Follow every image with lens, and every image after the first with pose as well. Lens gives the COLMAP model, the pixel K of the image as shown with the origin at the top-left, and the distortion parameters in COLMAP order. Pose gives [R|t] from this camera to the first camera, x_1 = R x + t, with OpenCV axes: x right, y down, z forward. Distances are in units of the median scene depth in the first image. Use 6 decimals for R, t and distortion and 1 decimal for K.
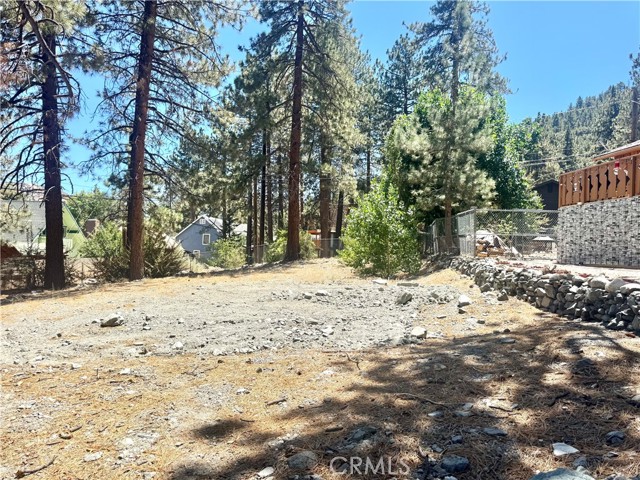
lens RADIAL K [[451.5, 0, 323.7], [0, 451.5, 242.6], [0, 0, 1]] dist [0.073189, -0.083514]
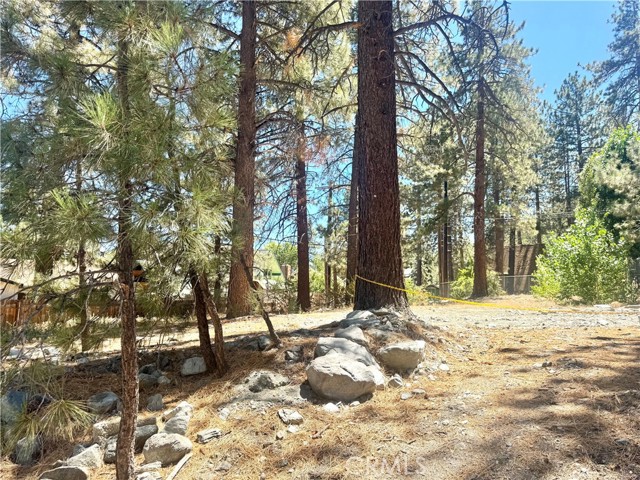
lens RADIAL K [[451.5, 0, 319.2], [0, 451.5, 242.5], [0, 0, 1]] dist [0.073189, -0.083514]
pose [[0.948409, -0.034395, -0.315178, -0.116414], [0.000426, 0.994236, -0.107217, 0.036960], [0.317049, 0.101552, 0.942957, -0.178023]]
